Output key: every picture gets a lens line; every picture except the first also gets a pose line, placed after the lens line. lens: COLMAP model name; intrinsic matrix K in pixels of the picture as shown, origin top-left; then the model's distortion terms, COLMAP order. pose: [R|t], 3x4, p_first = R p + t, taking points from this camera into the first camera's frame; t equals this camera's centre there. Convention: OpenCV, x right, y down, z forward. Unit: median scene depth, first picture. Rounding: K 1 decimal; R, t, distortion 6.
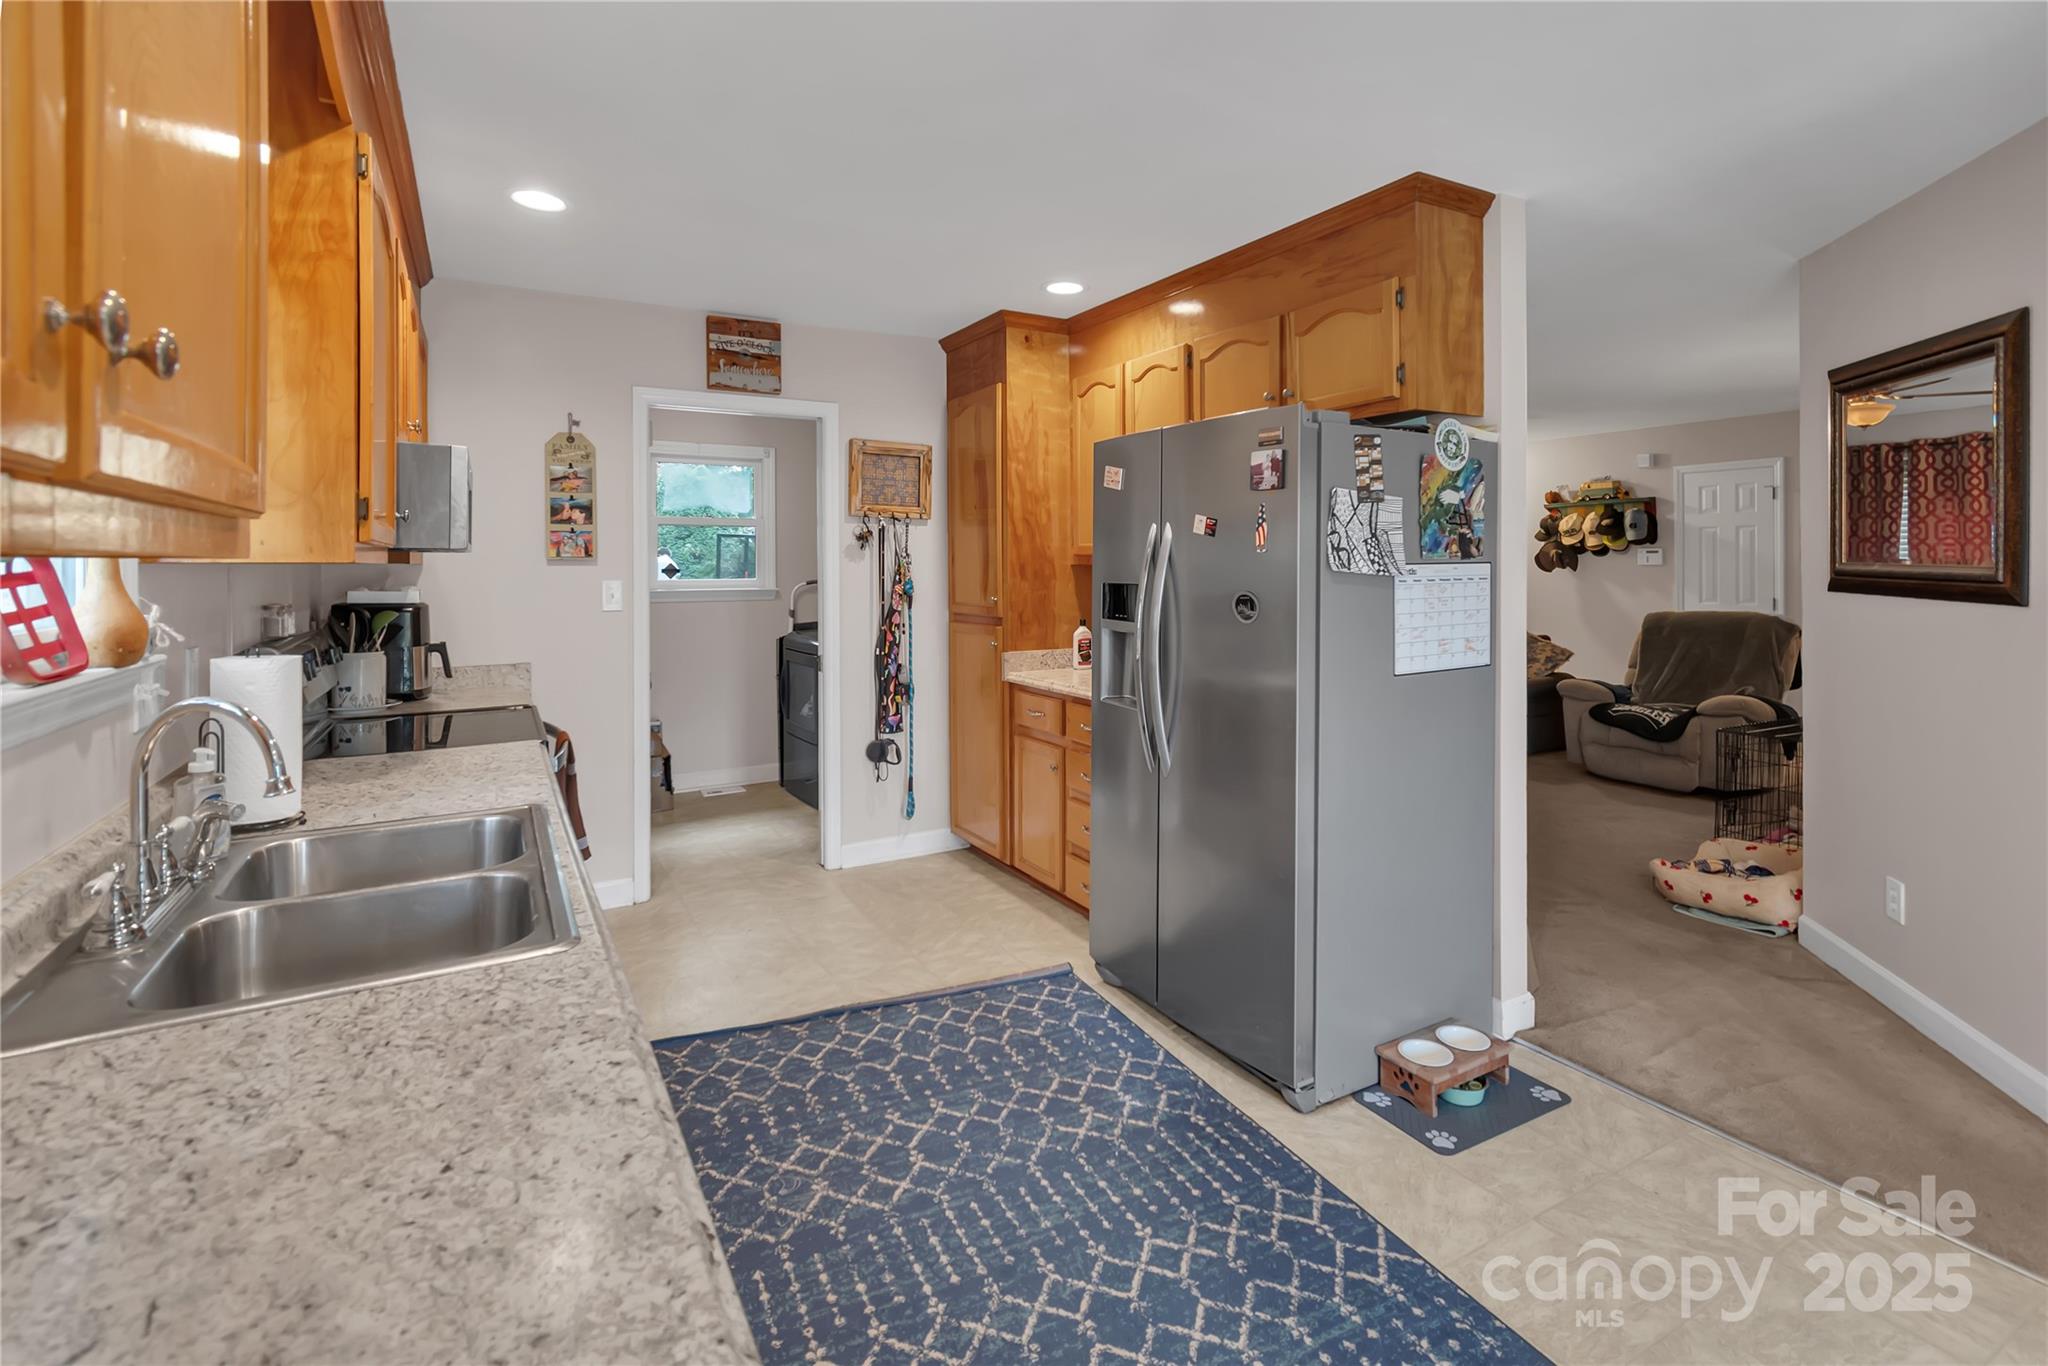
lens RADIAL K [[953.3, 0, 1026.4], [0, 953.3, 569.6], [0, 0, 1]] dist [-0.000922, 0.000333]
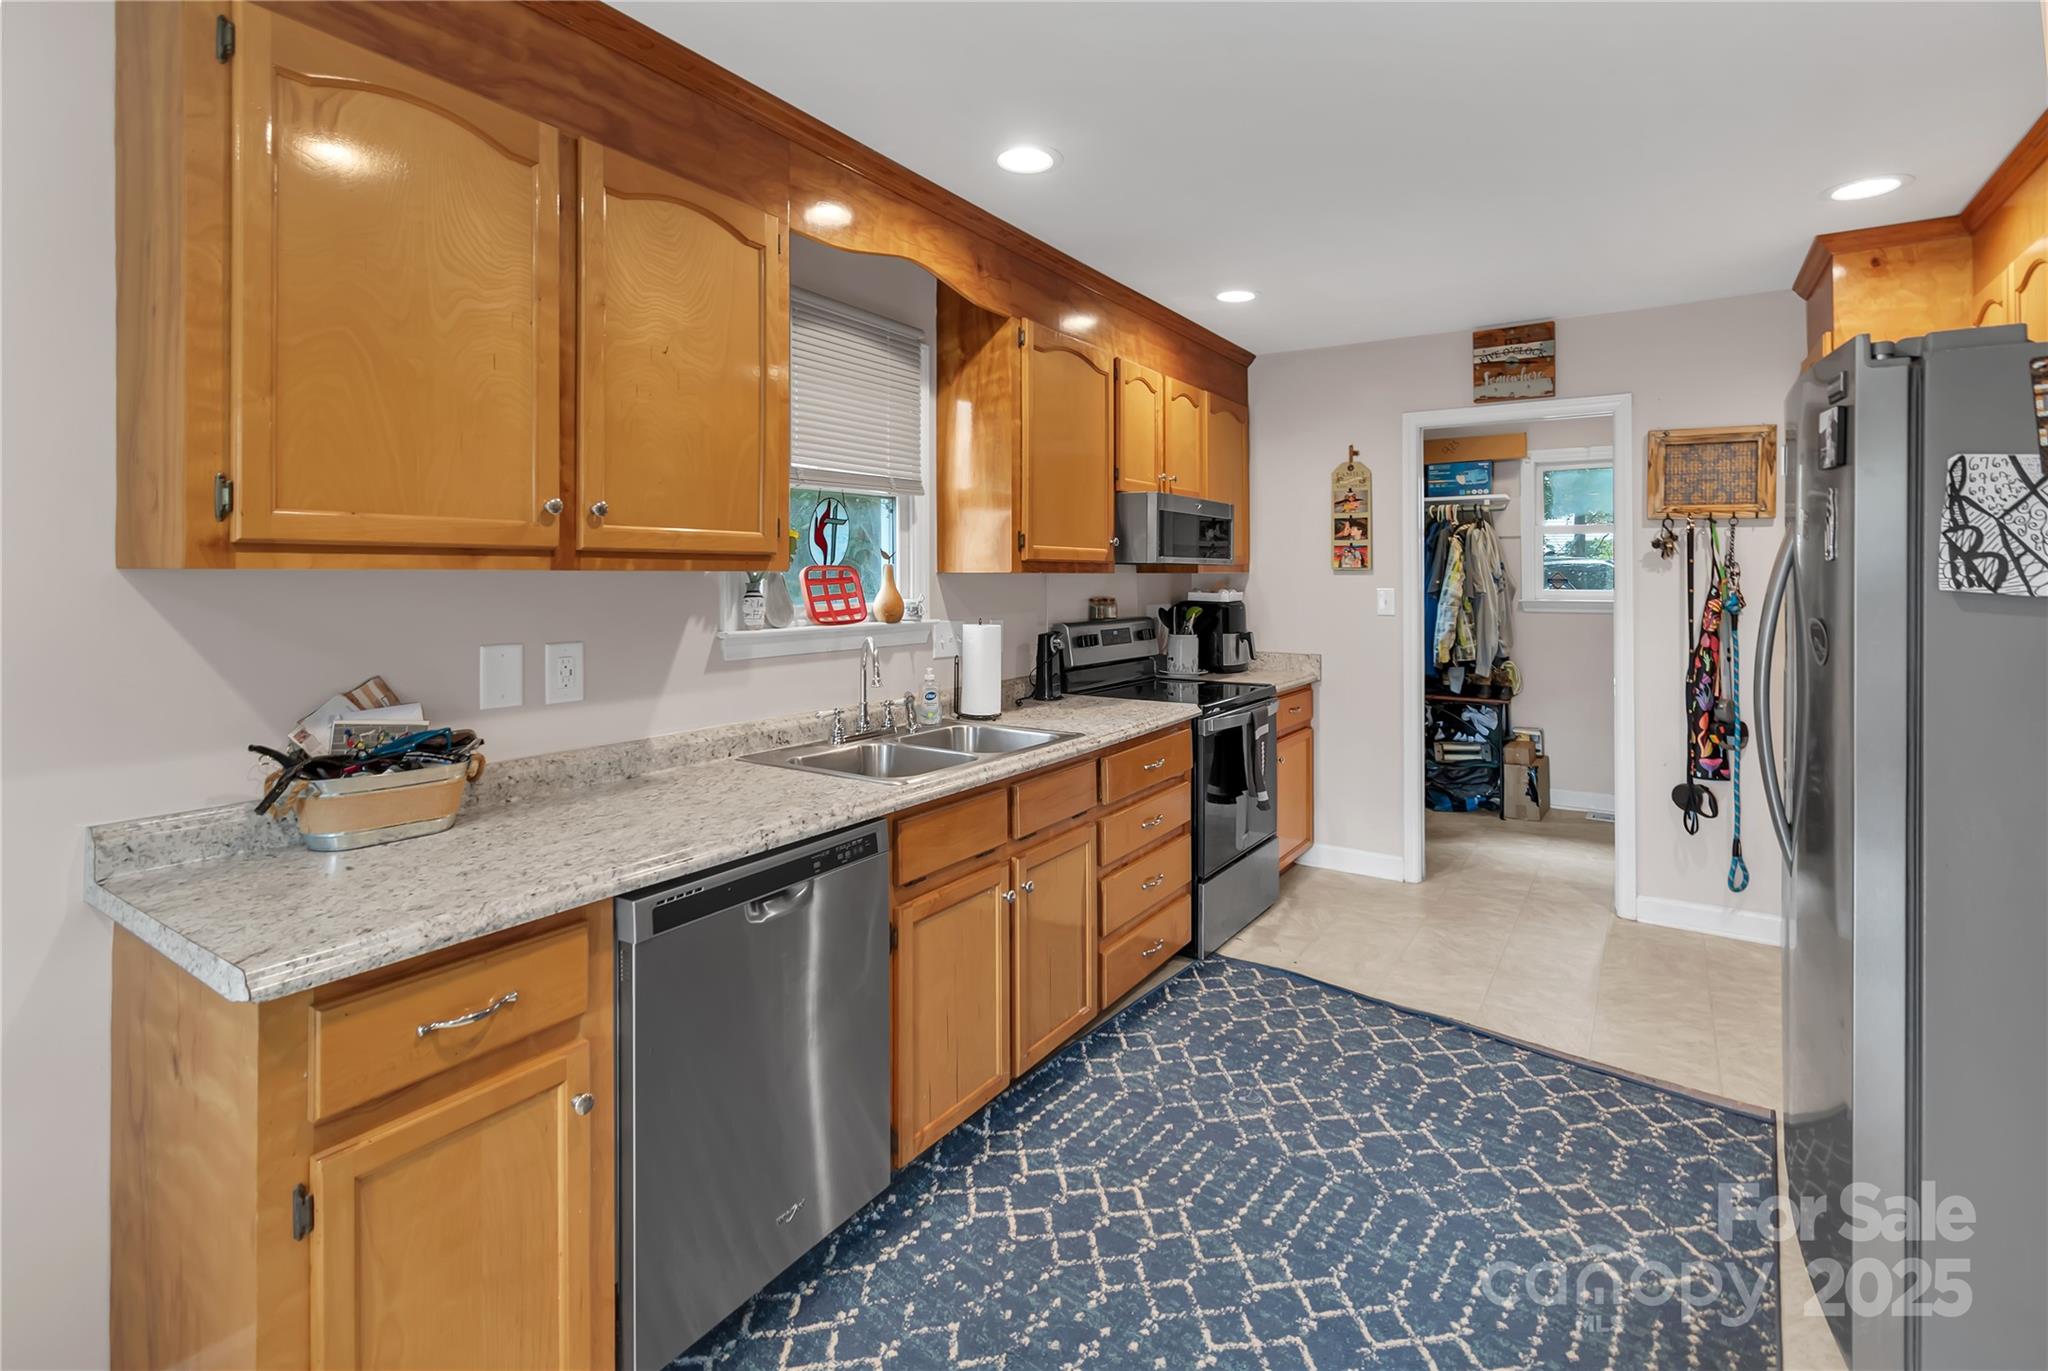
lens RADIAL K [[936.1, 0, 1026.8], [0, 936.1, 574.7], [0, 0, 1]] dist [-0.000664, -0.000602]
pose [[0.446574, 0.004945, -0.894733, 0.562136], [-0.007659, 0.999969, 0.001704, -0.005119], [0.894714, 0.006092, 0.446598, 0.189980]]
